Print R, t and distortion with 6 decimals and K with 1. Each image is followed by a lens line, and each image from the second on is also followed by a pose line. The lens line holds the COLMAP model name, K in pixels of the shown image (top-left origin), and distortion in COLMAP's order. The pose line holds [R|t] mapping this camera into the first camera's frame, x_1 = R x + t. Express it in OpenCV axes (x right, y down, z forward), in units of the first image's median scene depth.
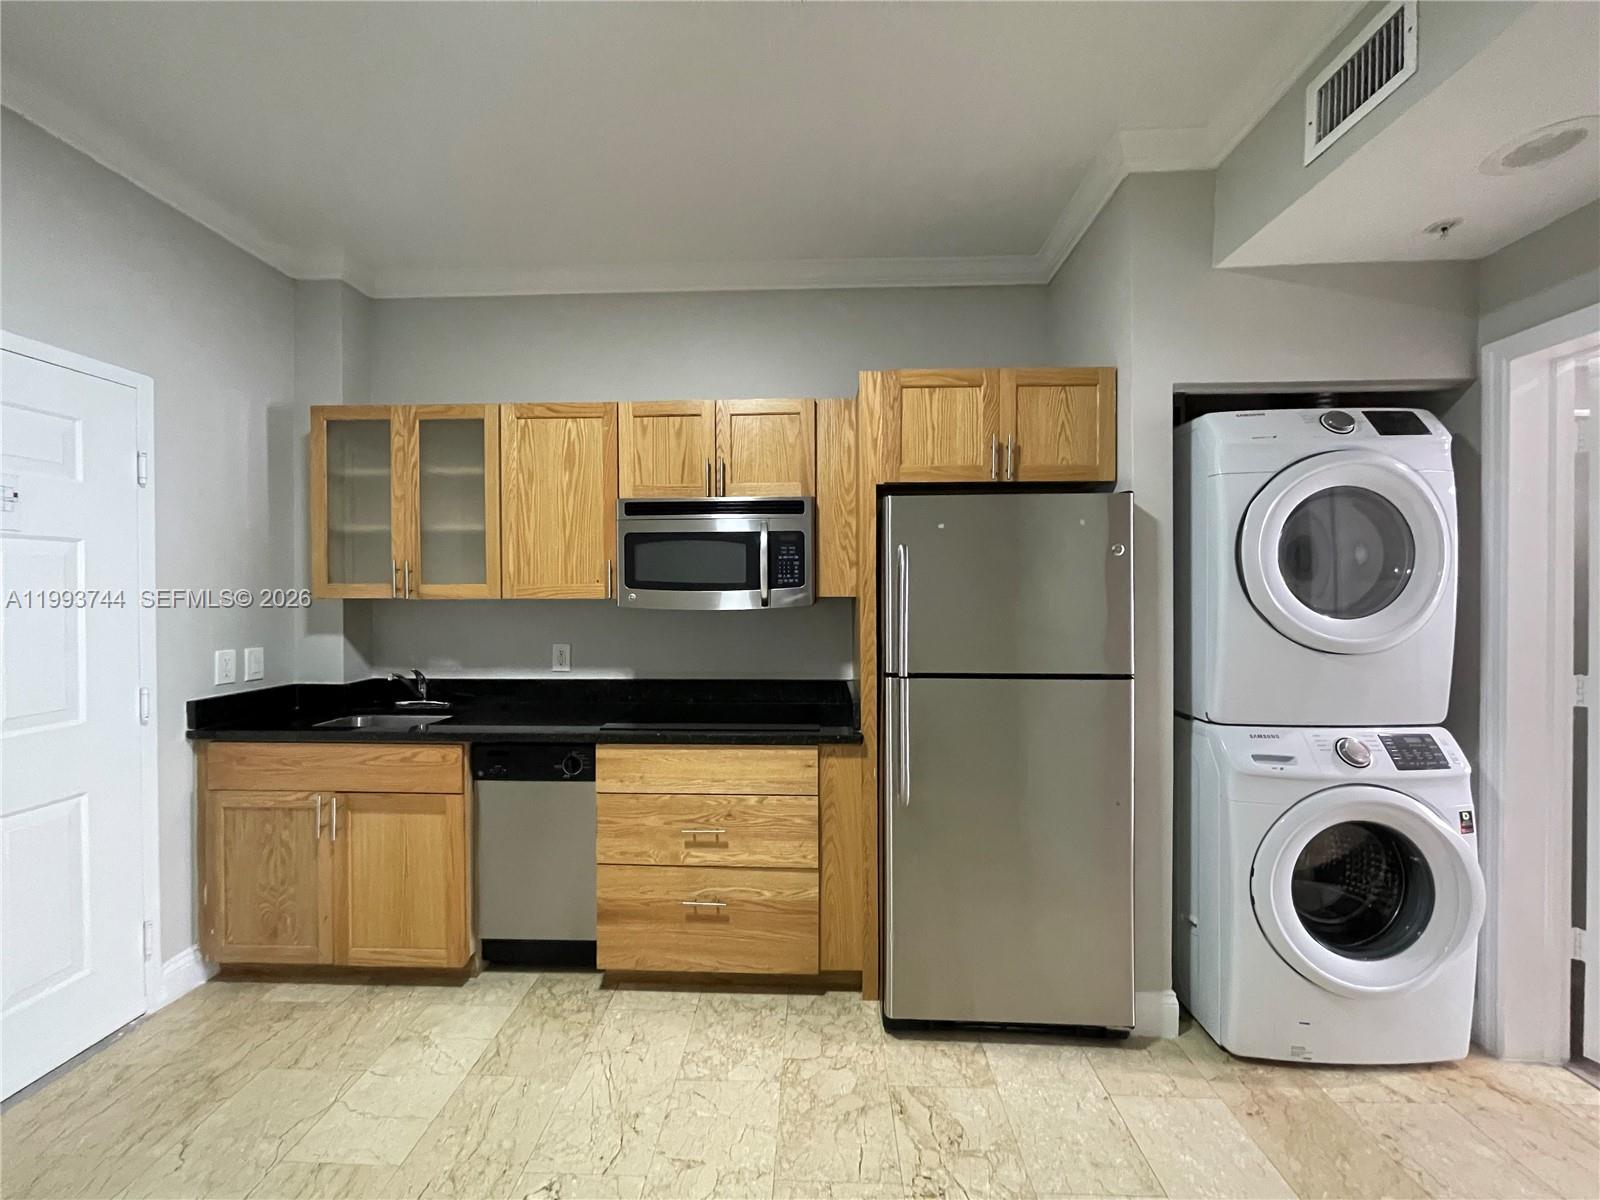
lens RADIAL K [[651.3, 0, 800.0], [0, 651.3, 600.0], [0, 0, 1]] dist [-0.000851, 0.000063]
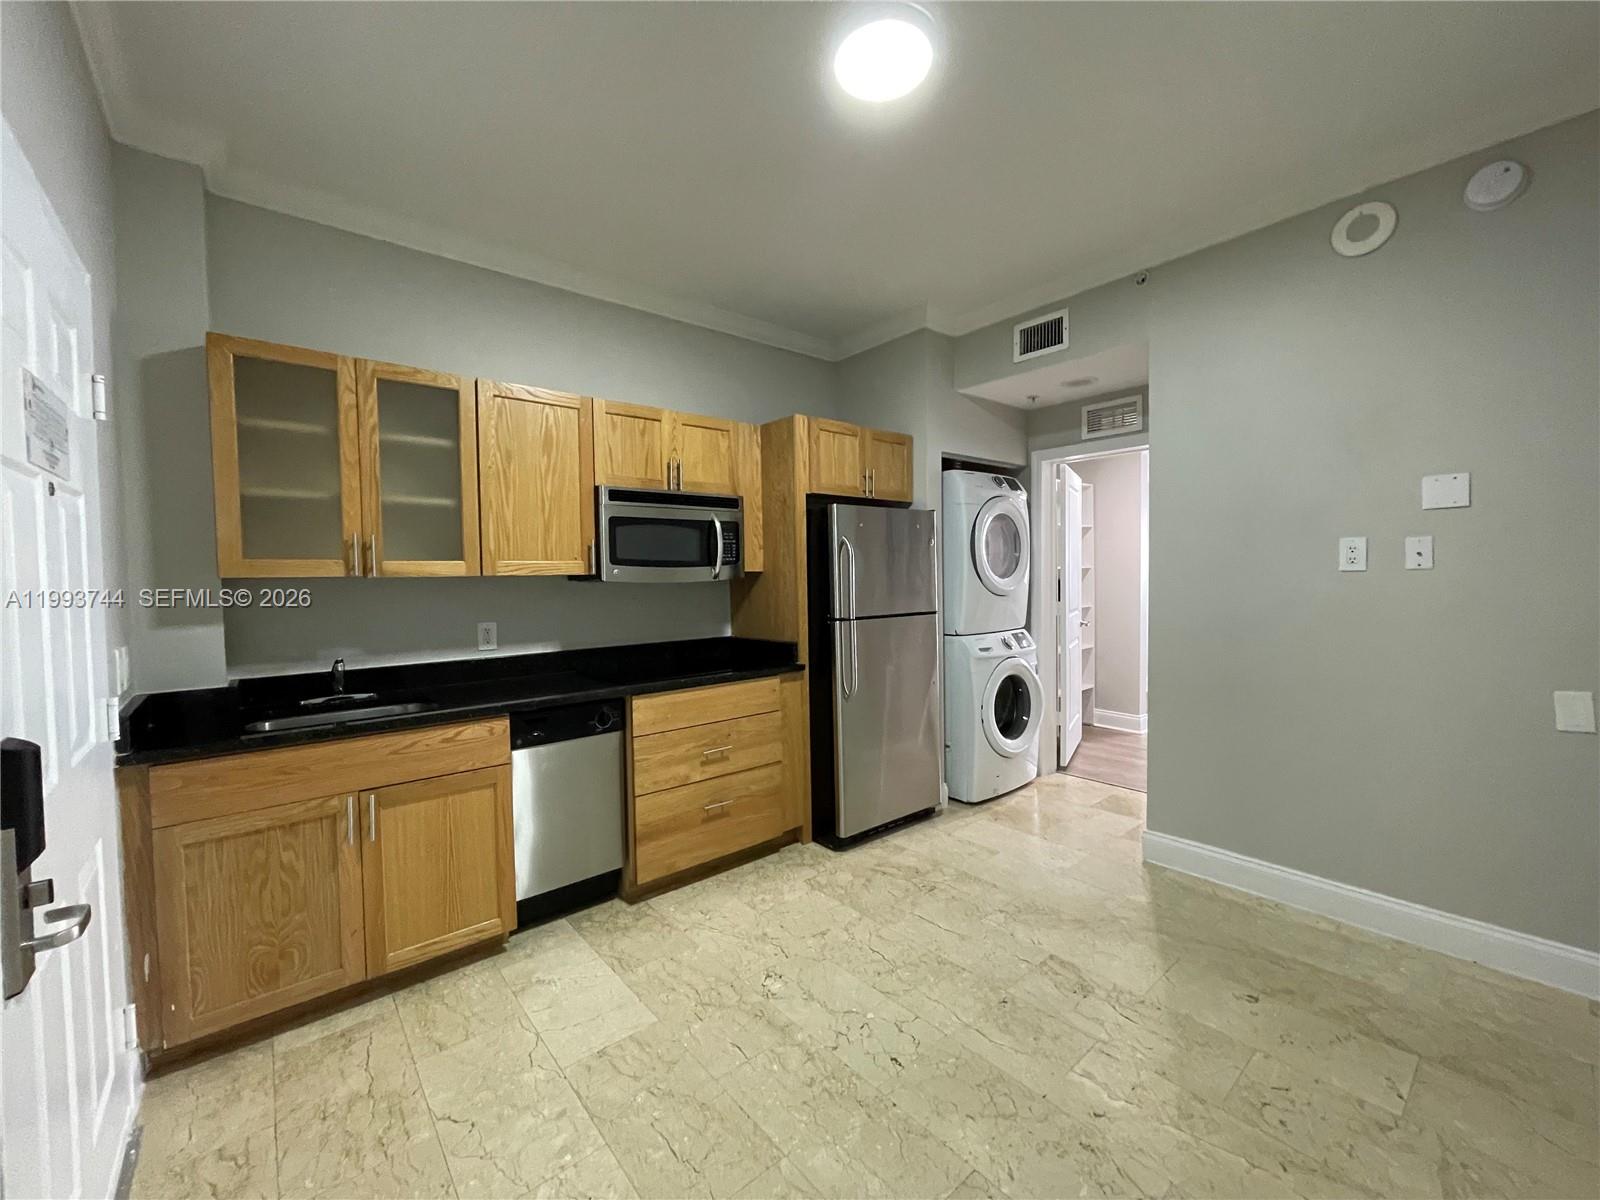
lens RADIAL K [[651.3, 0, 800.0], [0, 651.3, 600.0], [0, 0, 1]] dist [-0.000851, 0.000063]
pose [[0.736986, -0.036172, 0.674940, -0.865582], [0.021882, 0.999320, 0.029662, 0.018384], [-0.675554, -0.007091, 0.737277, -0.070662]]
